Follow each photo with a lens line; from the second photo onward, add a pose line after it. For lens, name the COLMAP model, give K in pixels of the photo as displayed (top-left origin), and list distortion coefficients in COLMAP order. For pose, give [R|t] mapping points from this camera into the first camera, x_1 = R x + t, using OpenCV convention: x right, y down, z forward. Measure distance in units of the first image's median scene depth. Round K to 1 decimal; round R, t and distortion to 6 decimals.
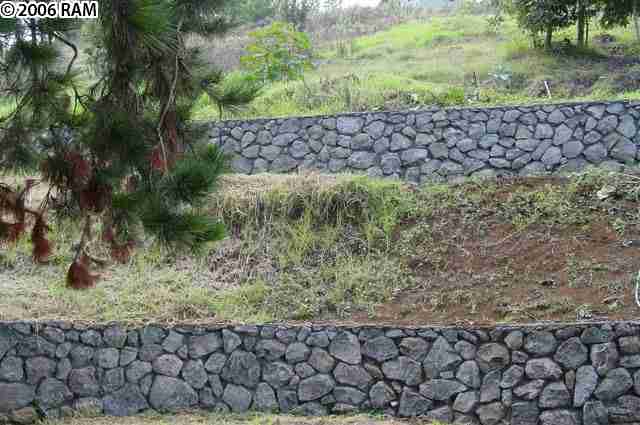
lens RADIAL K [[842.1, 0, 320.0], [0, 842.1, 212.5], [0, 0, 1]] dist [-0.101002, 0.270868]
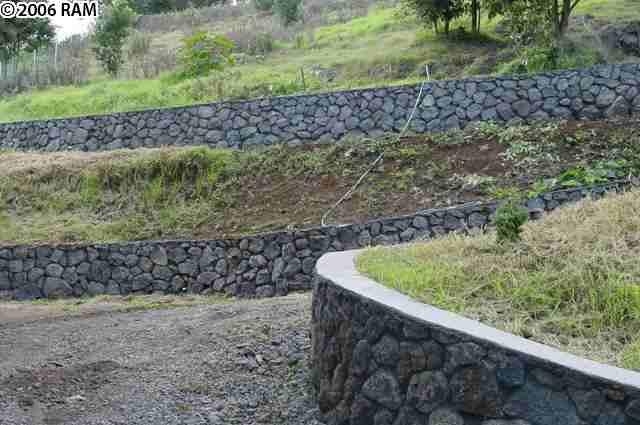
lens RADIAL K [[842.1, 0, 320.0], [0, 842.1, 212.5], [0, 0, 1]] dist [-0.101002, 0.270868]
pose [[0.996272, -0.029149, -0.081190, 0.438279], [0.031514, 0.999111, 0.027995, 0.041780], [0.080302, -0.030449, 0.996305, -0.521886]]
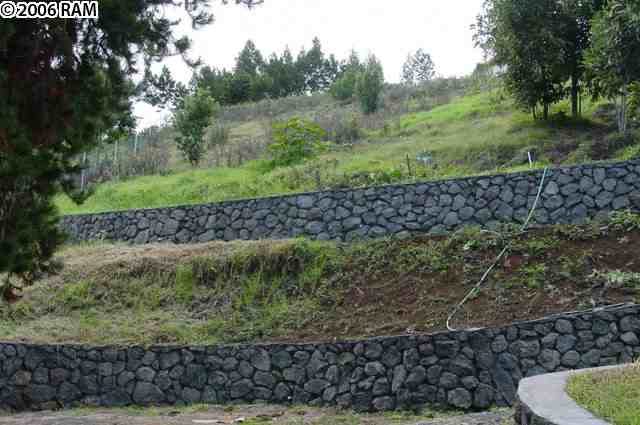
lens RADIAL K [[842.1, 0, 320.0], [0, 842.1, 212.5], [0, 0, 1]] dist [-0.101002, 0.270868]
pose [[0.986718, -0.040933, -0.157204, 0.345090], [0.028602, 0.996391, -0.079918, 0.025895], [0.159908, 0.074360, 0.984327, -0.391079]]
